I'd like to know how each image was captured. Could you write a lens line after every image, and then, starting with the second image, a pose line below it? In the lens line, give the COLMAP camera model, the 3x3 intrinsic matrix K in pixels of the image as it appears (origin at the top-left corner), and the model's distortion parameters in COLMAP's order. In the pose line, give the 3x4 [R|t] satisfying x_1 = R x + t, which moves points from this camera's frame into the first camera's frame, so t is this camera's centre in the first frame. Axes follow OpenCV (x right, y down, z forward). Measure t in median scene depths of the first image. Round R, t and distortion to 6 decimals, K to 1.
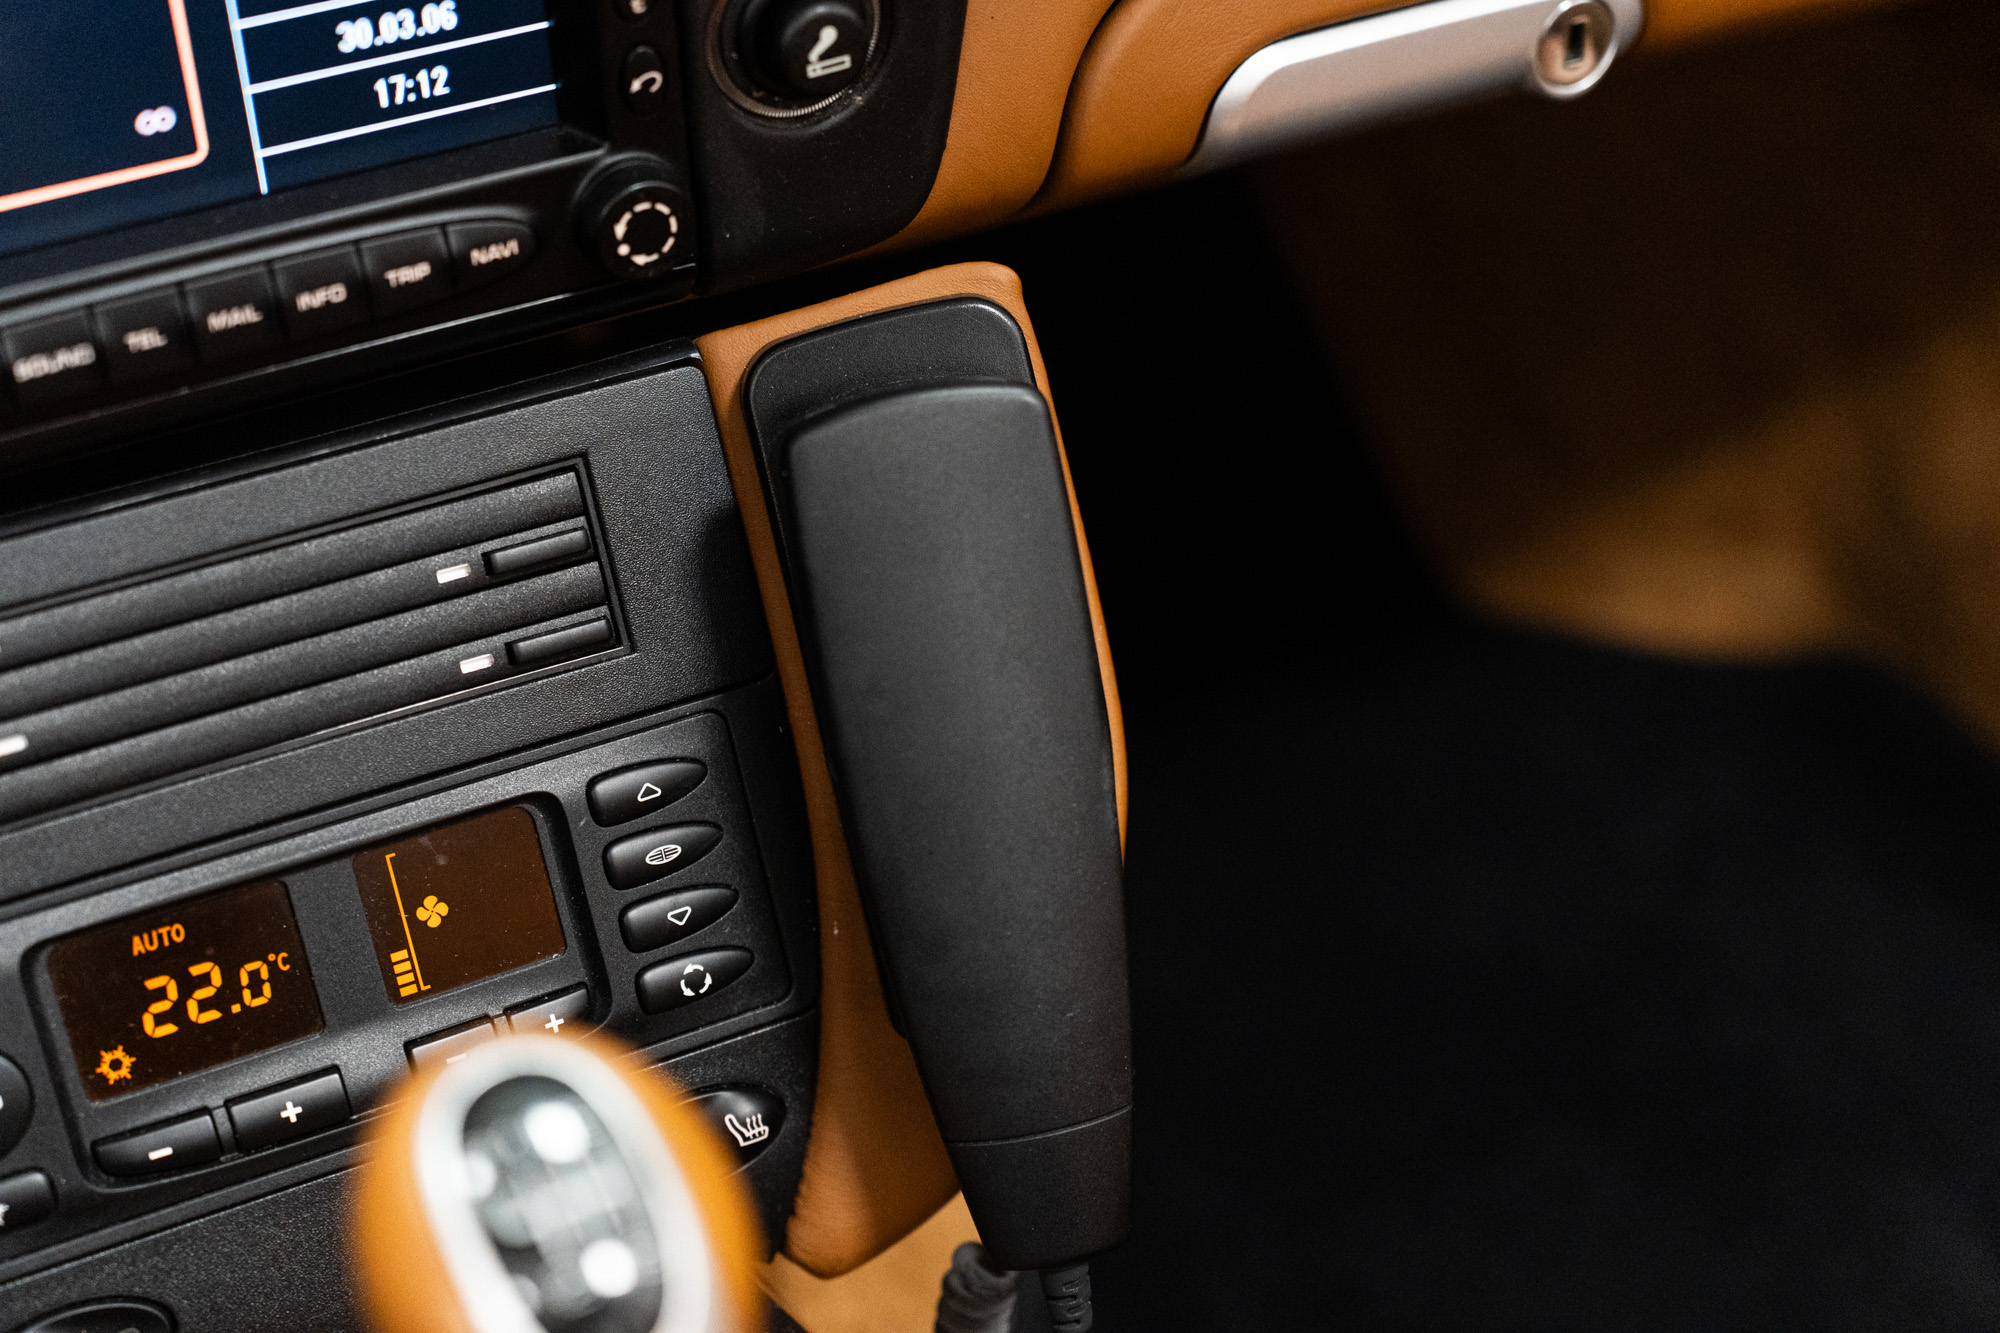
lens RADIAL K [[3071.4, 0, 1000.7], [0, 3071.4, 658.5], [0, 0, 1]] dist [-0.040200, 0.000000]
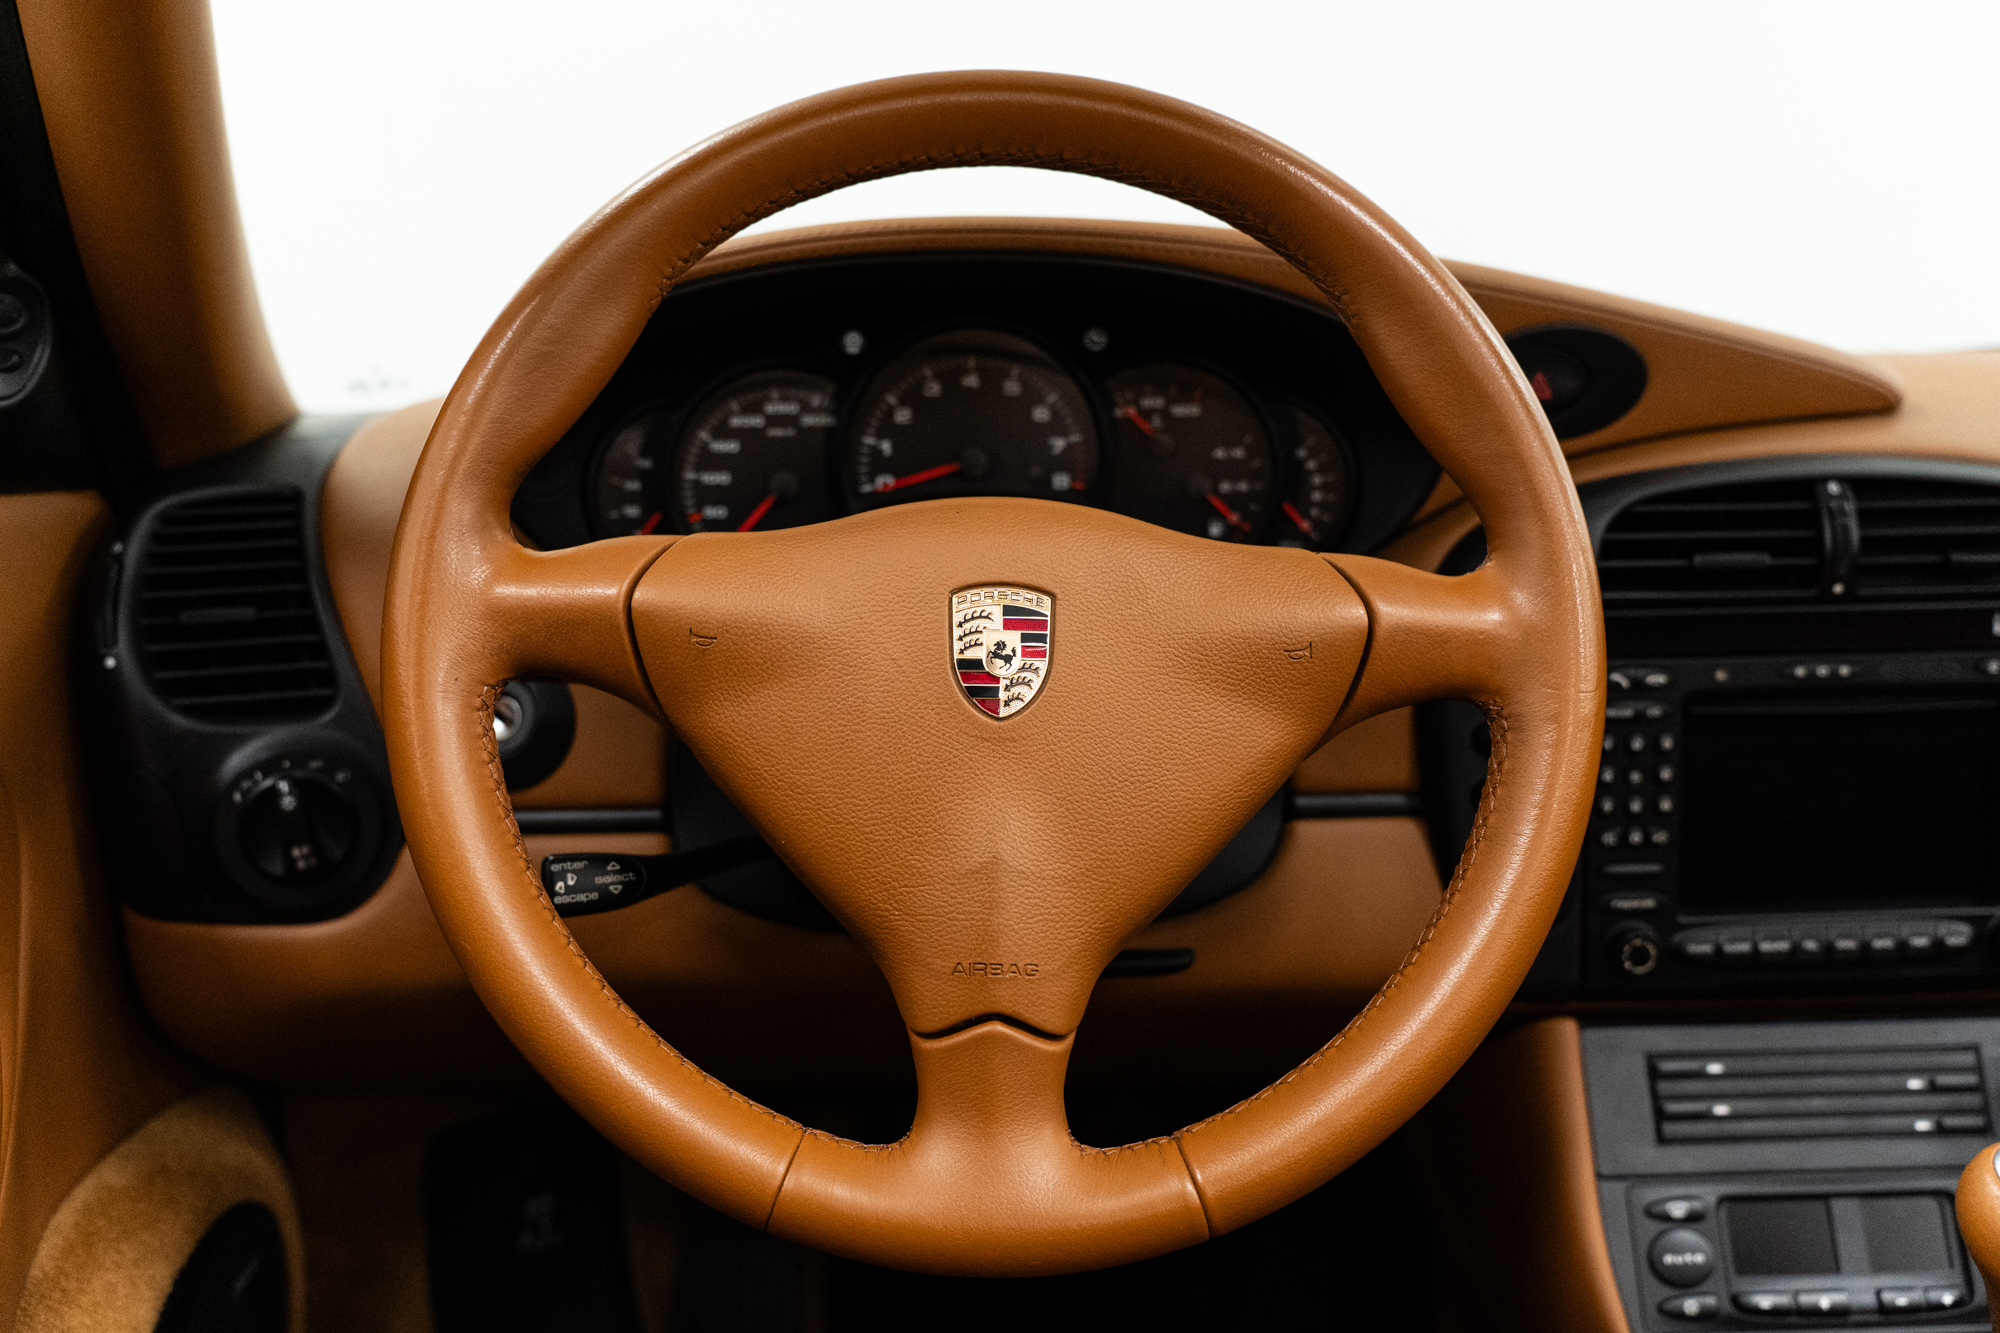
lens RADIAL K [[1998.9, 0, 1000.0], [0, 1998.9, 660.8], [0, 0, 1]] dist [-0.026324, 0.000000]
pose [[0.902038, 0.050337, -0.428712, -0.176039], [-0.248025, 0.873299, -0.419324, 0.485931], [0.353286, 0.484577, 0.800234, -0.575849]]
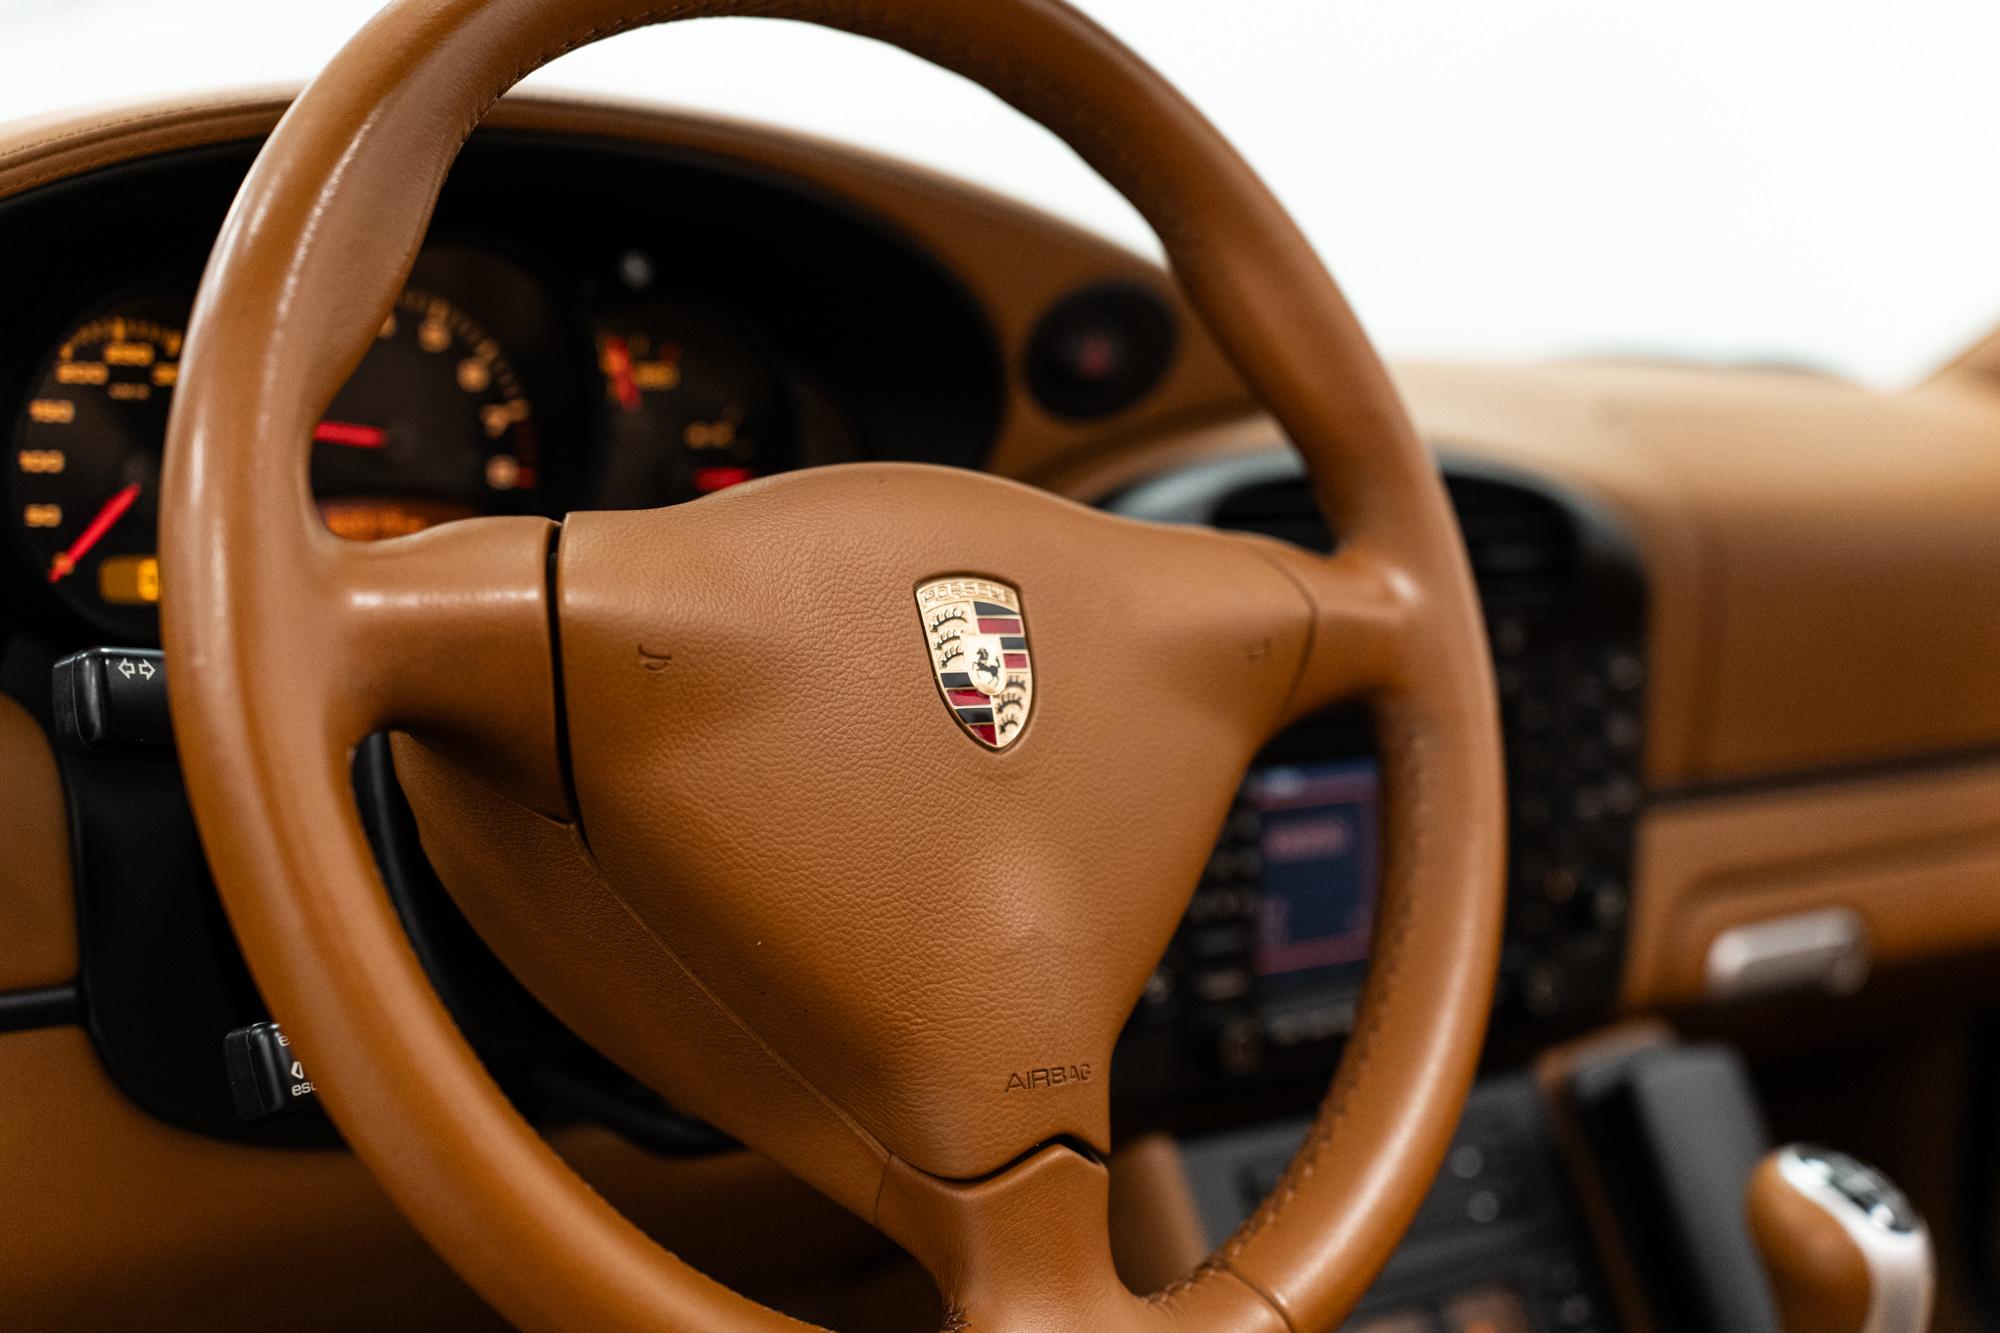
lens RADIAL K [[3071.4, 0, 1008.4], [0, 3071.4, 667.2], [0, 0, 1]] dist [-0.040200, 0.000000]
pose [[0.970219, -0.010326, 0.242010, -0.947467], [0.136193, 0.849472, -0.509754, 0.673070], [-0.200317, 0.527533, 0.825580, -0.750952]]
